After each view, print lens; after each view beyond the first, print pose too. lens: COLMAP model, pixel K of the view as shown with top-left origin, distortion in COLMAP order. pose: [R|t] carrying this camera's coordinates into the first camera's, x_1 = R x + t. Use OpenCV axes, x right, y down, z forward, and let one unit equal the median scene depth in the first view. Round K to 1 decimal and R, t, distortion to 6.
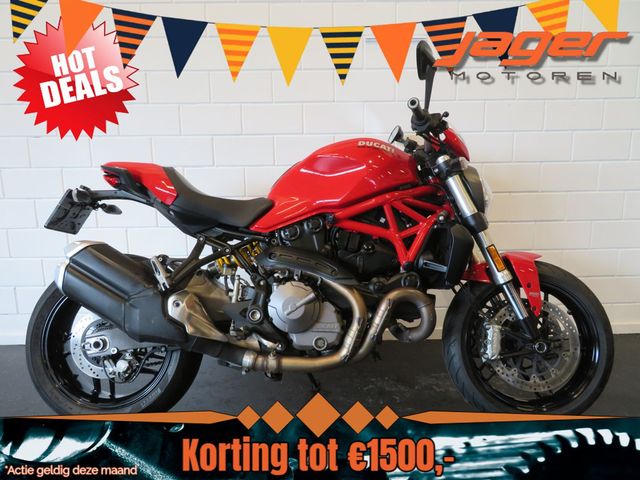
lens RADIAL K [[446.4, 0, 320.0], [0, 446.4, 240.0], [0, 0, 1]] dist [-0.006108, -0.002216]
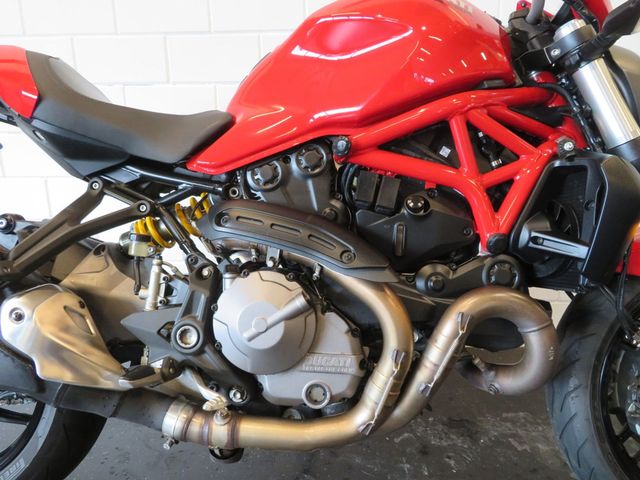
lens RADIAL K [[446.4, 0, 320.0], [0, 446.4, 240.0], [0, 0, 1]] dist [-0.006108, -0.002216]
pose [[0.998940, 0.014514, -0.043686, 0.022856], [-0.011367, 0.997380, 0.071444, 0.021681], [0.044608, -0.070871, 0.996487, 0.497892]]
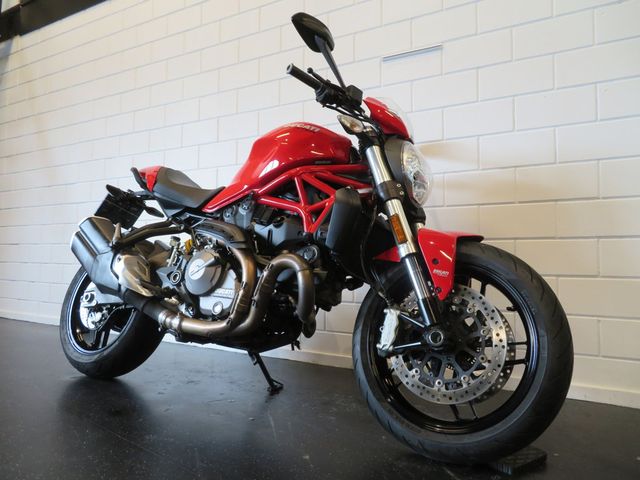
lens RADIAL K [[446.4, 0, 320.0], [0, 446.4, 240.0], [0, 0, 1]] dist [-0.006108, -0.002216]
pose [[0.862726, -0.002917, -0.505663, 0.700750], [-0.112703, 0.973721, -0.197902, 0.248956], [0.492952, 0.227725, 0.839726, 0.217649]]
